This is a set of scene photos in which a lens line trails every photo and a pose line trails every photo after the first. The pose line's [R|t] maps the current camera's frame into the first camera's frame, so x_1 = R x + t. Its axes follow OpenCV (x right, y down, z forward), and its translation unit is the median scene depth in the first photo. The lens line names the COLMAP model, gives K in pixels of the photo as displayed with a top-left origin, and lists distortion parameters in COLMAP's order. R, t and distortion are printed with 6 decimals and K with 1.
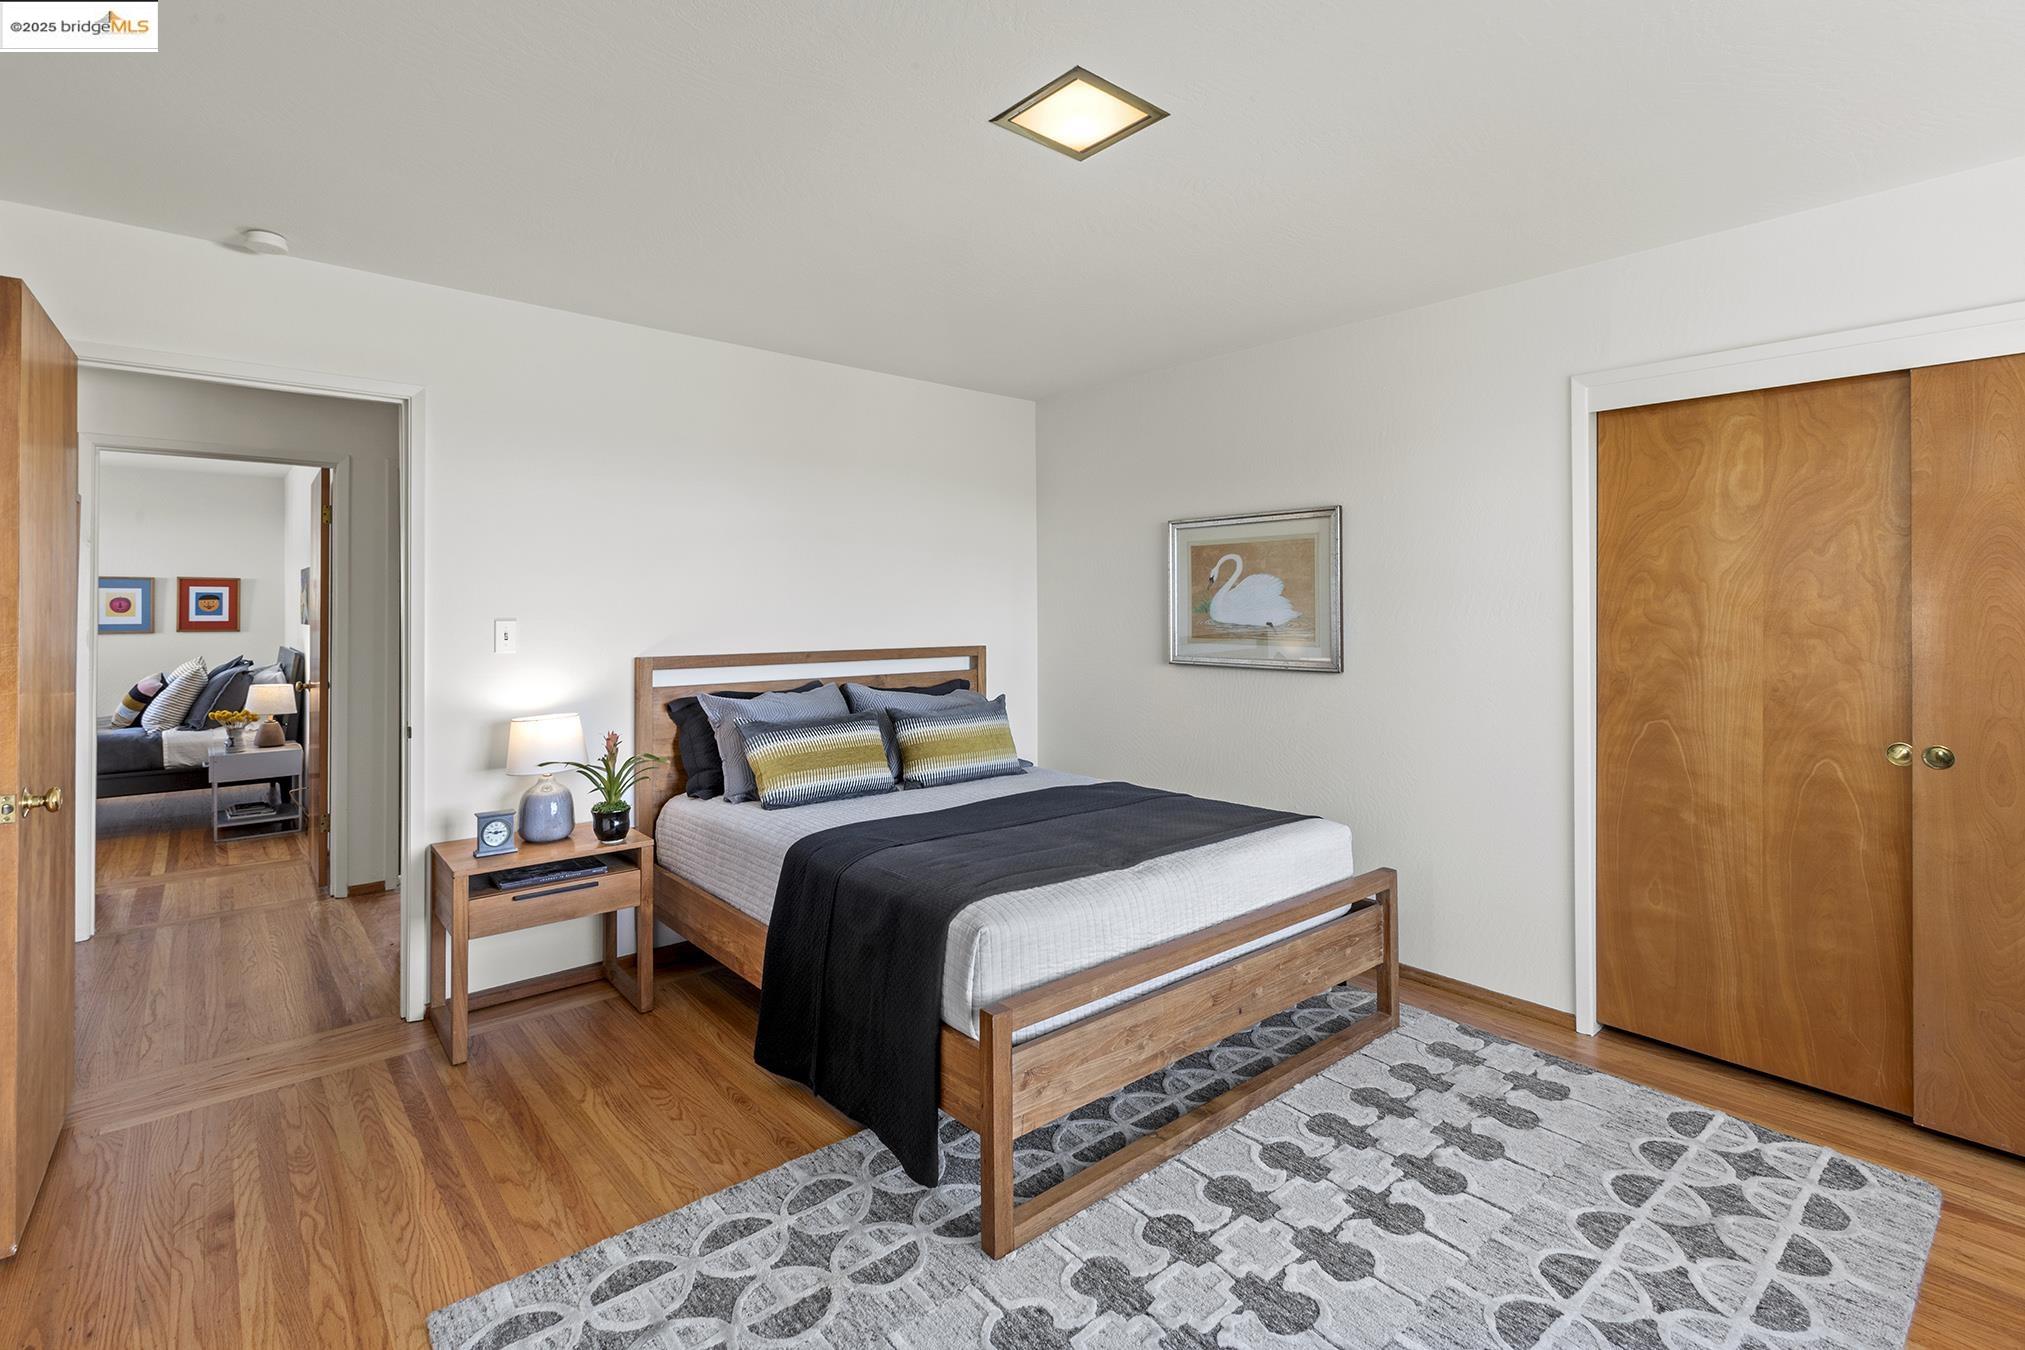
lens RADIAL K [[943.9, 0, 1035.6], [0, 943.9, 592.7], [0, 0, 1]] dist [0.003356, -0.001504]
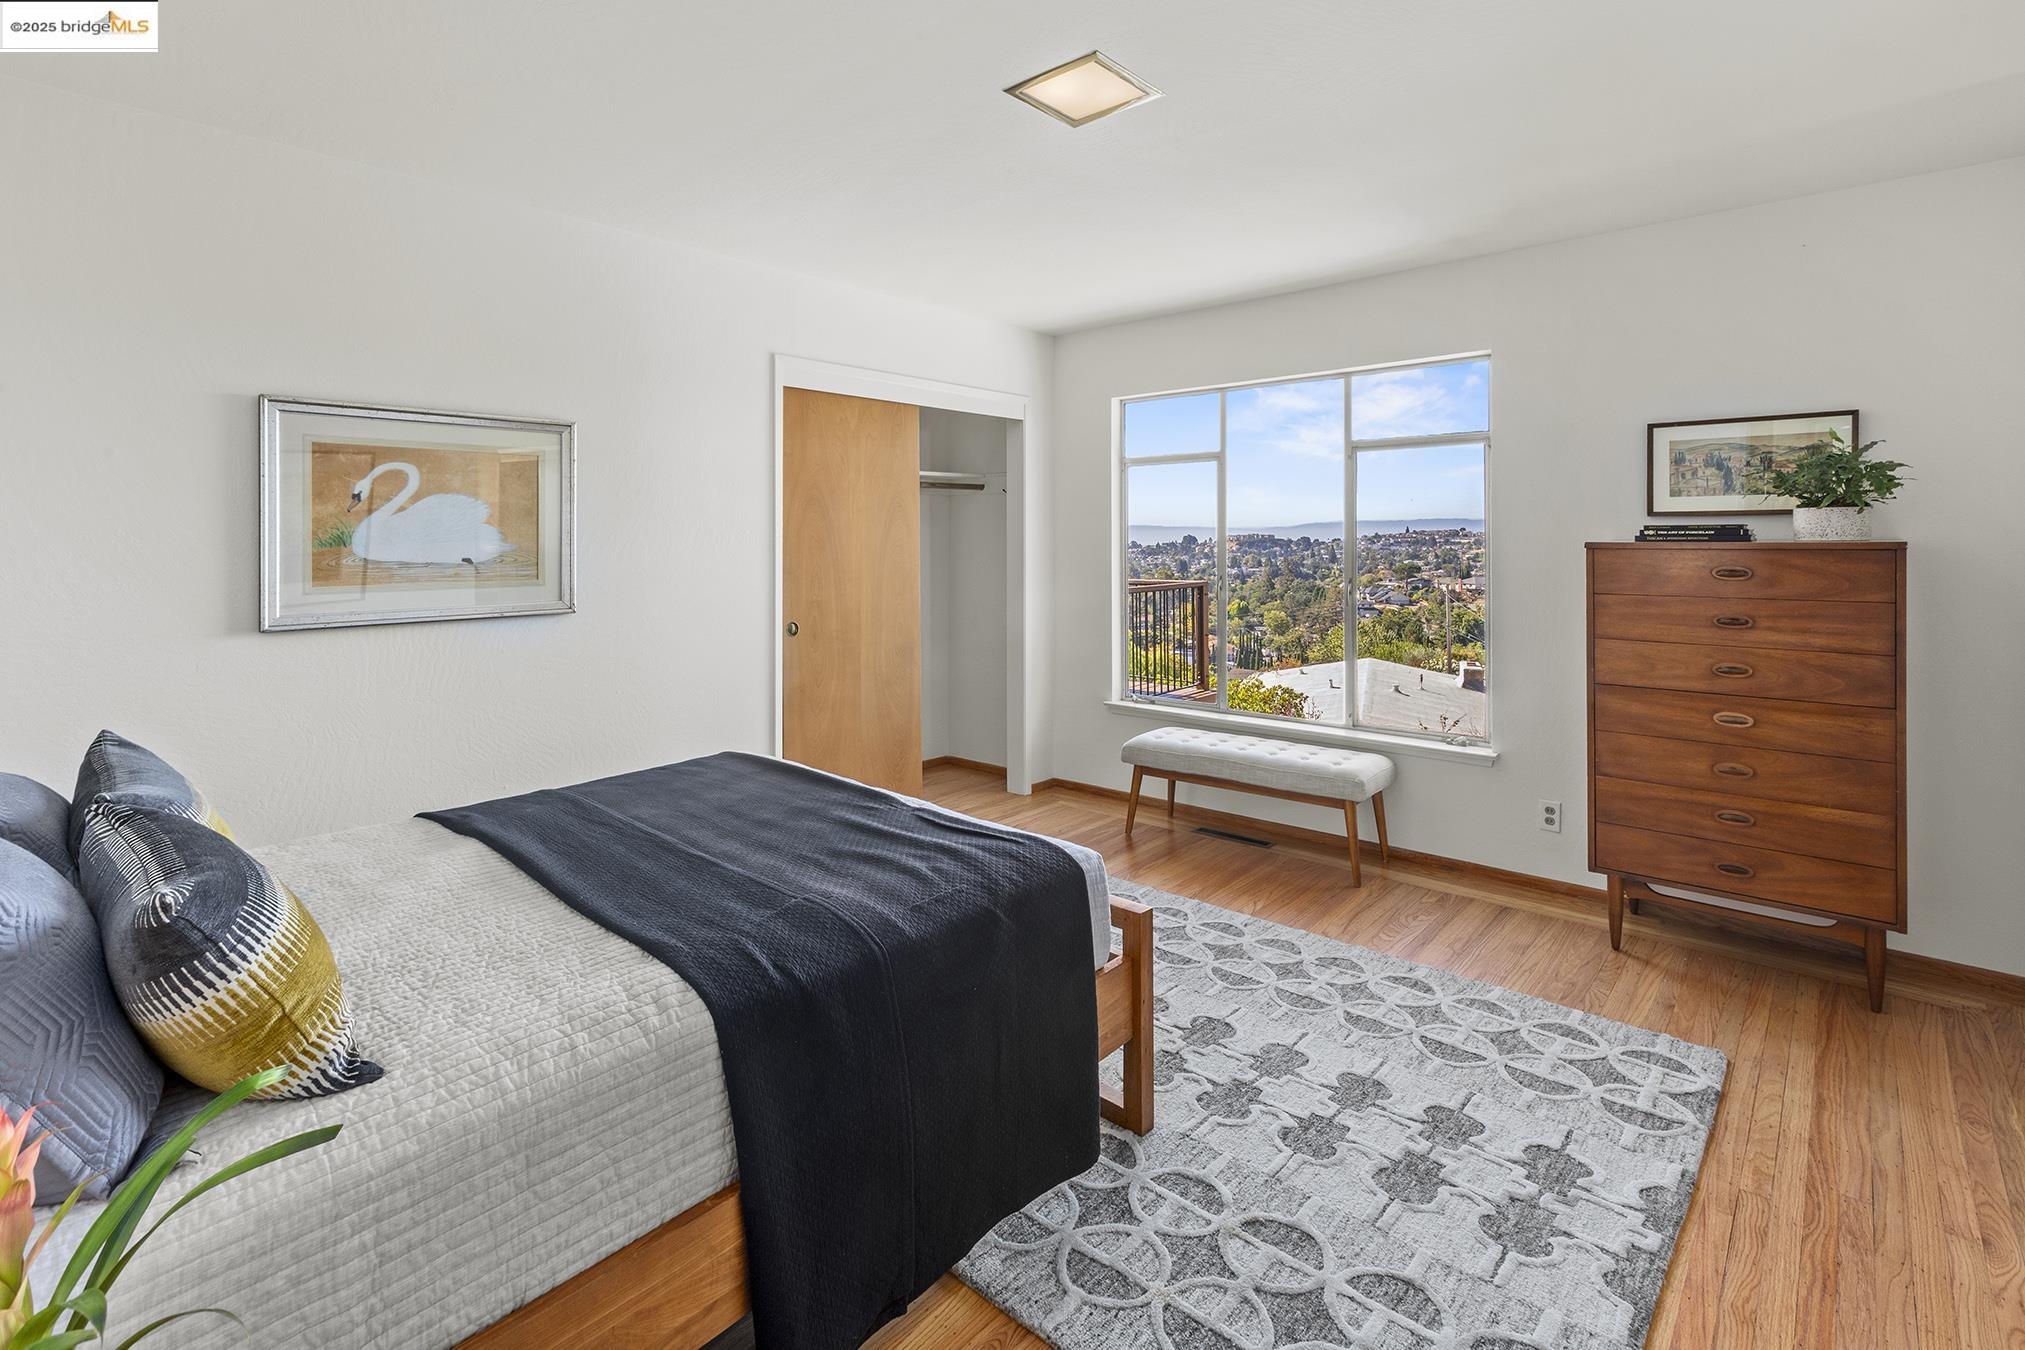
lens RADIAL K [[943.9, 0, 1012.0], [0, 943.9, 540.9], [0, 0, 1]] dist [0.003356, -0.001504]
pose [[-0.122702, -0.003126, 0.992439, -0.552928], [-0.012305, 0.999923, 0.001629, 0.010806], [-0.992367, -0.012012, -0.122731, 0.647854]]
